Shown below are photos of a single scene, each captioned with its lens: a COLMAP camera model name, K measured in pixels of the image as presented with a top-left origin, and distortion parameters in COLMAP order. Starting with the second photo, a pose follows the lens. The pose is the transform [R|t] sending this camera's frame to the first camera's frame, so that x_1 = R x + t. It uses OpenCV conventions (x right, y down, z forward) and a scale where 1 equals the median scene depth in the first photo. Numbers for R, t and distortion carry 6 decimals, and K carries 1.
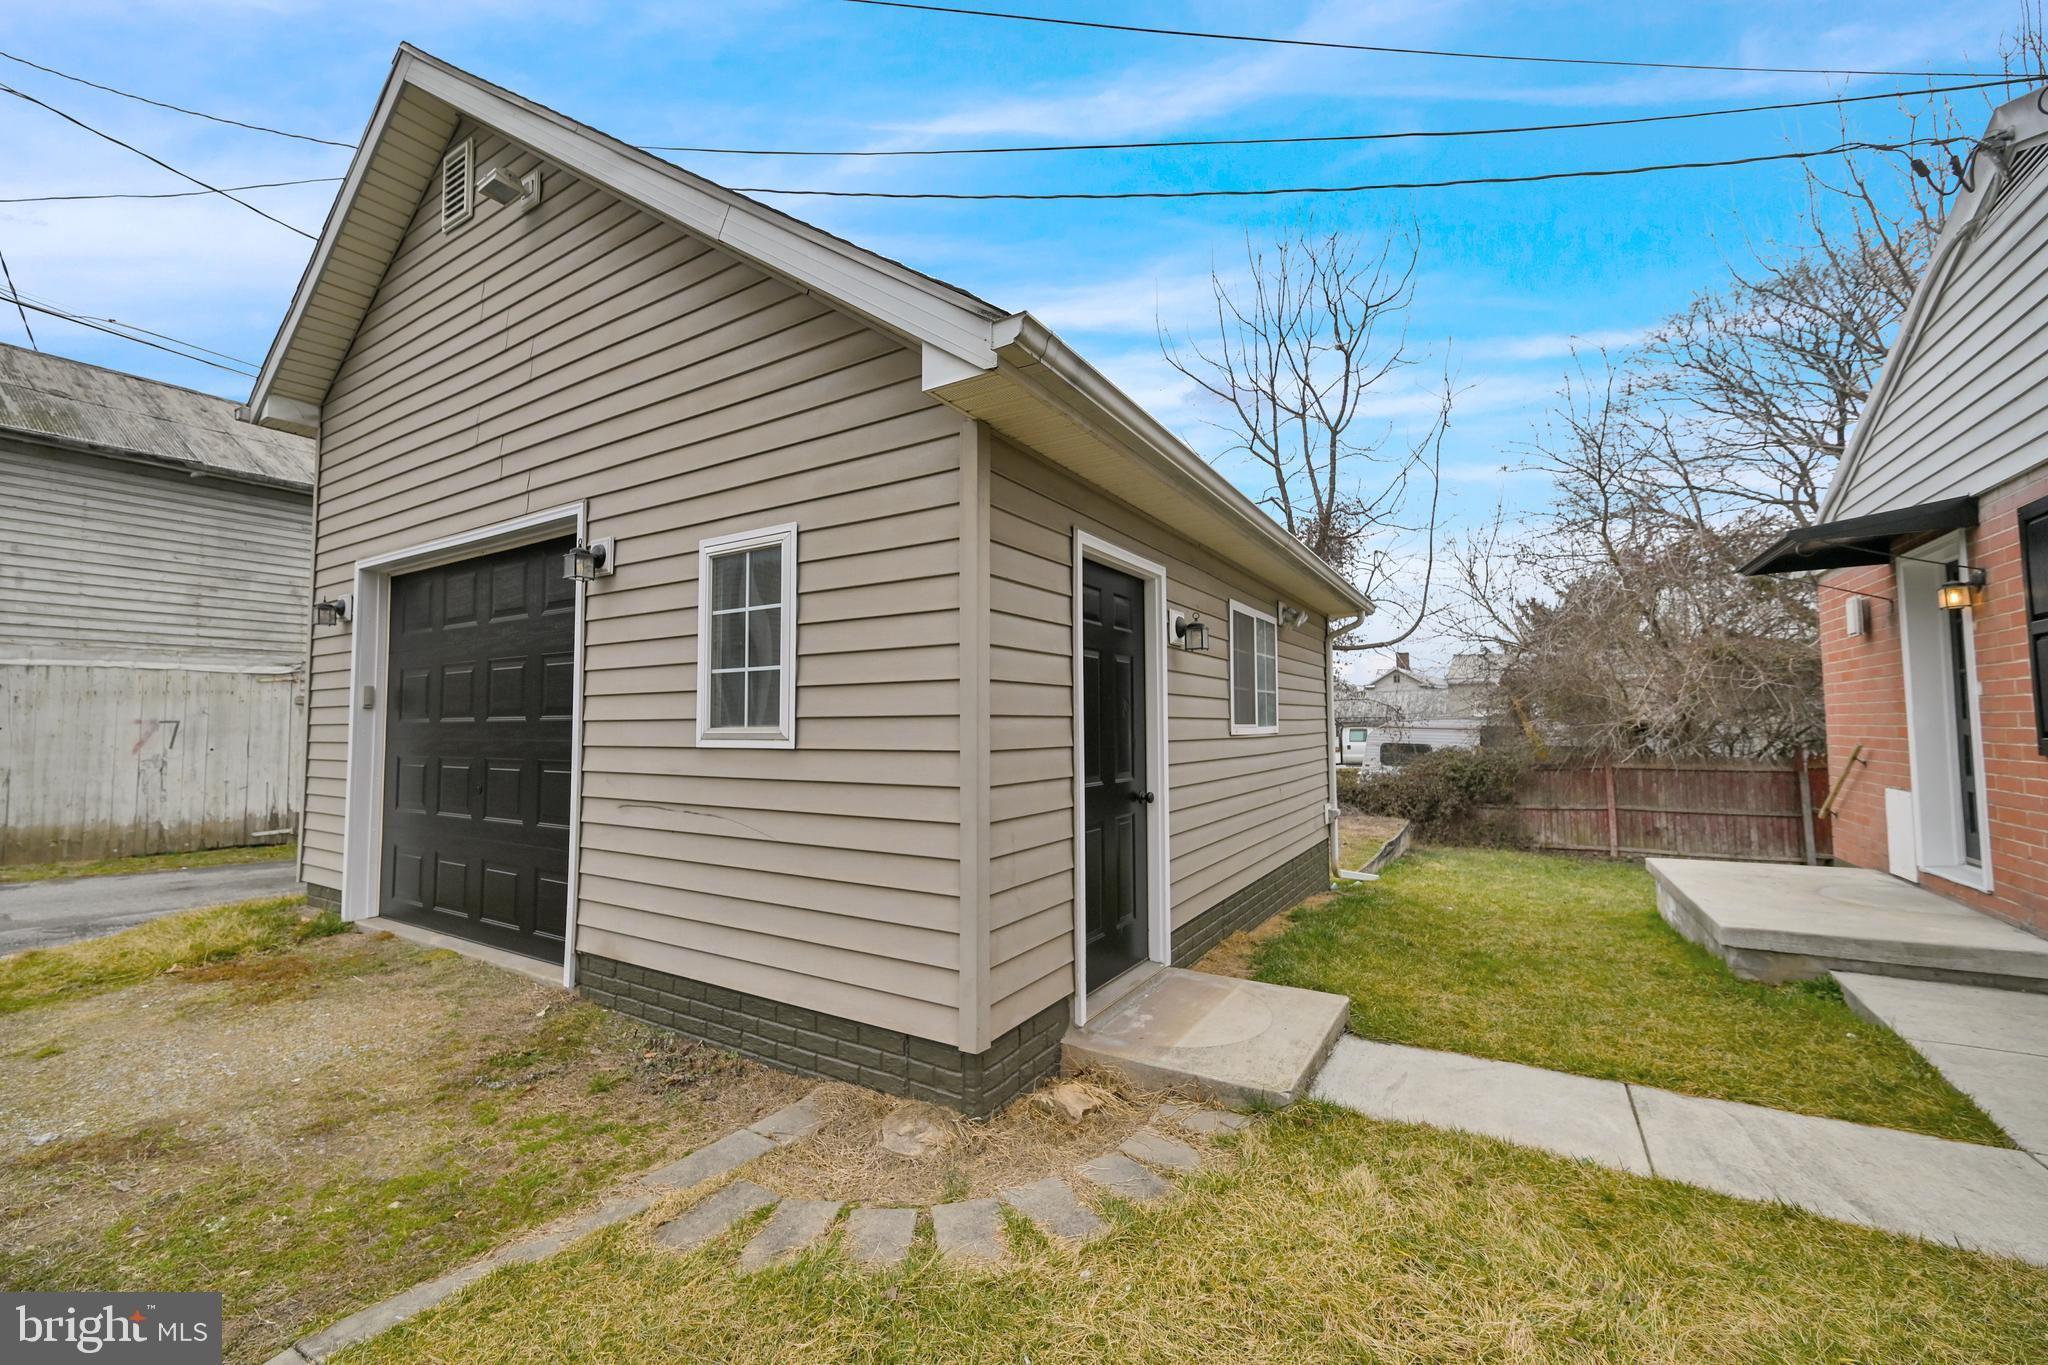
lens RADIAL K [[812.8, 0, 1014.9], [0, 812.8, 682.1], [0, 0, 1]] dist [-0.002508, 0.000174]
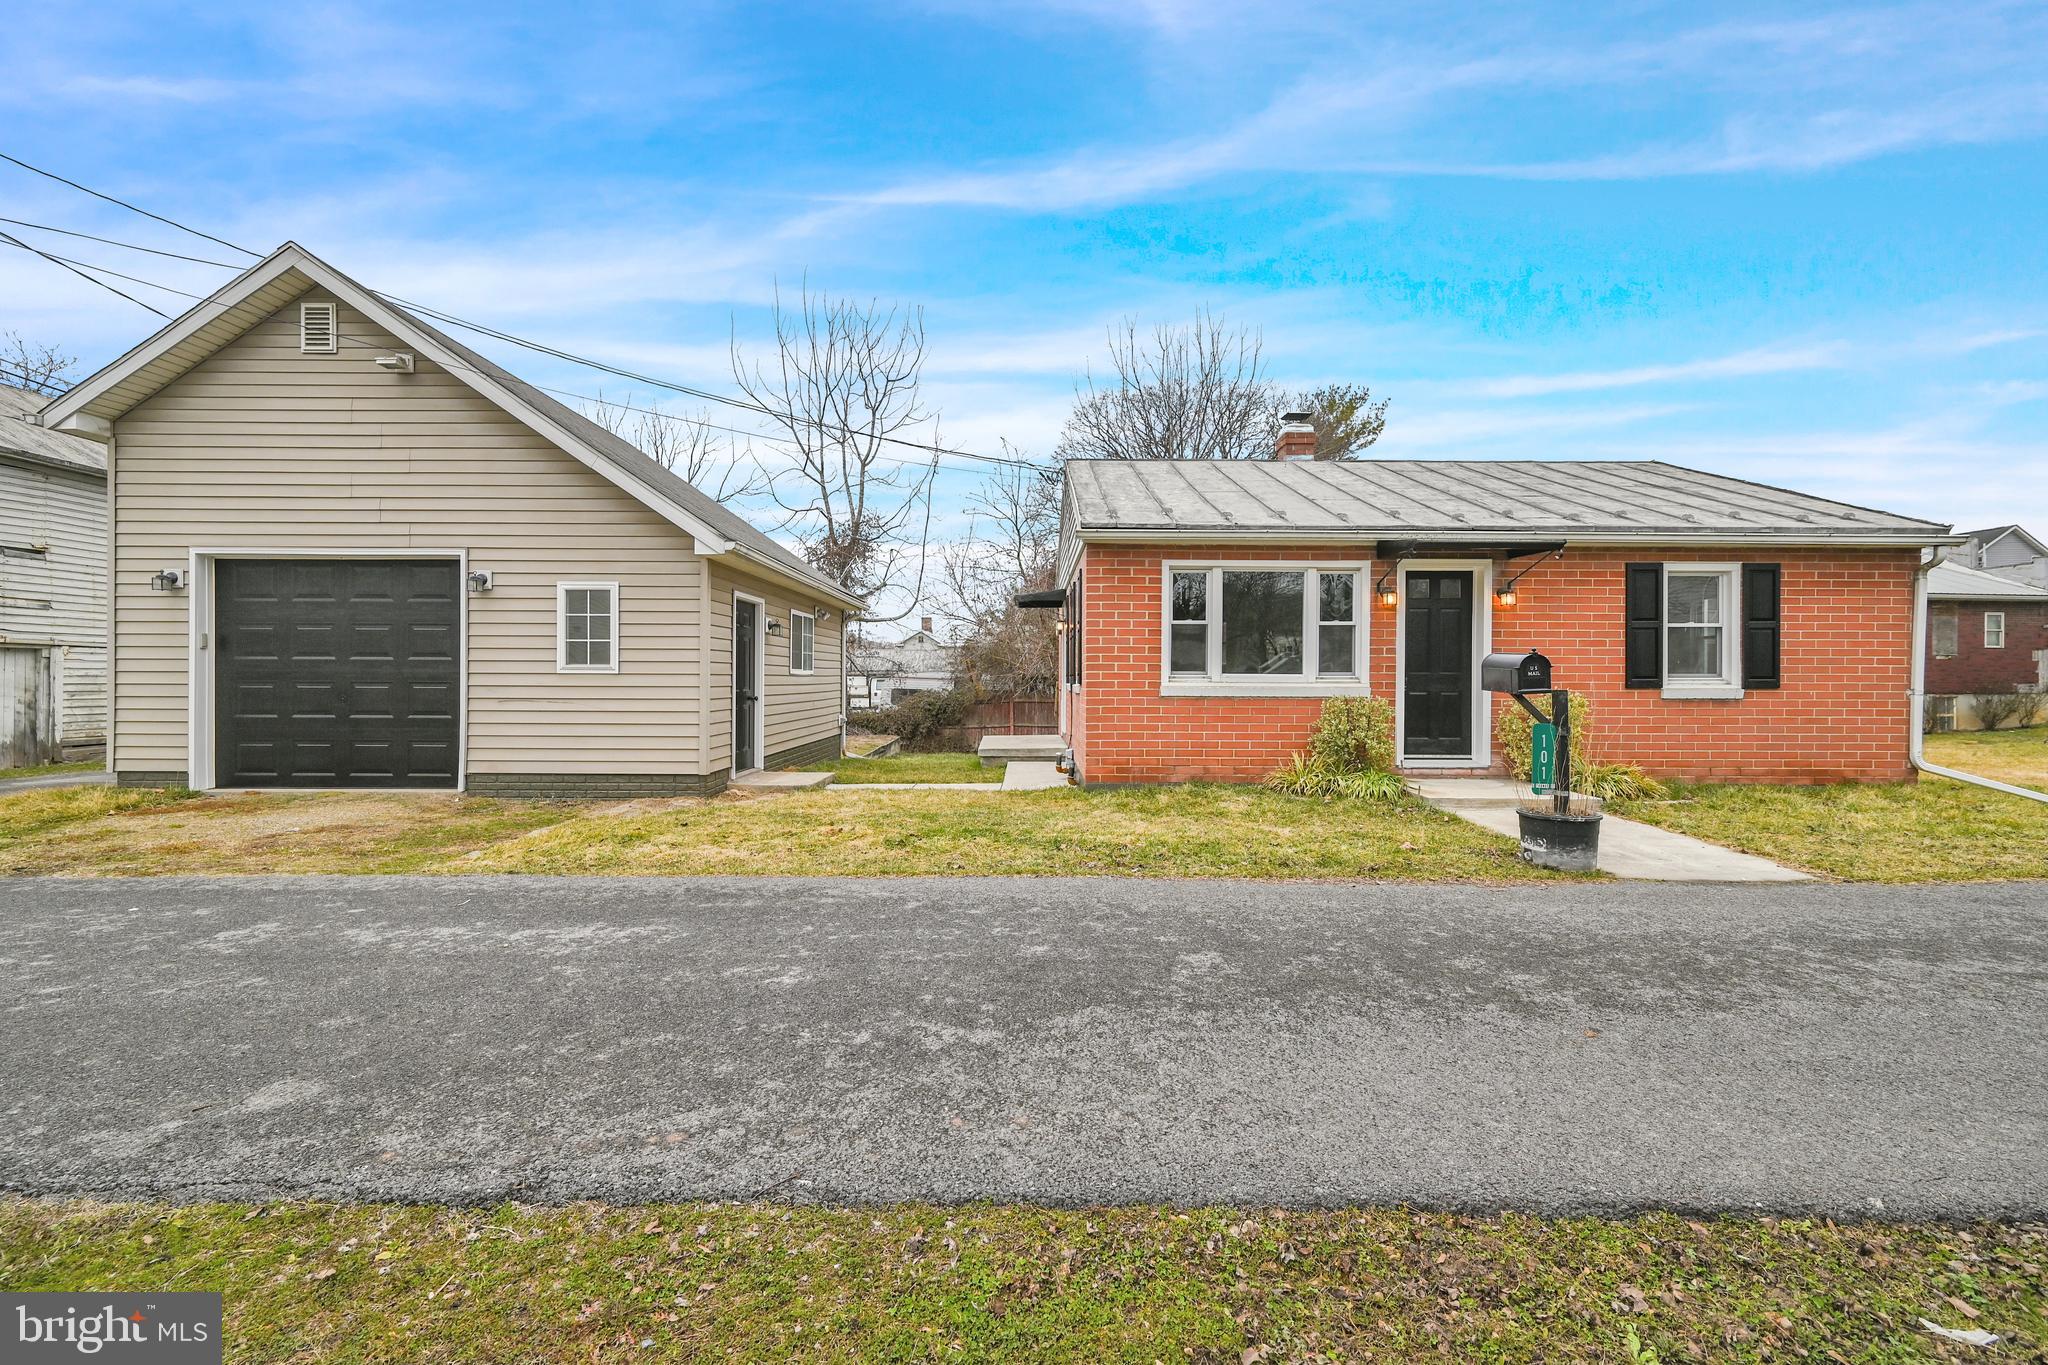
lens RADIAL K [[812.8, 0, 1028.3], [0, 812.8, 681.9], [0, 0, 1]] dist [-0.002508, 0.000174]
pose [[0.847558, 0.008022, 0.530642, -0.405993], [-0.038132, 0.998222, 0.045816, -0.042177], [-0.529331, -0.059066, 0.846357, -1.373039]]
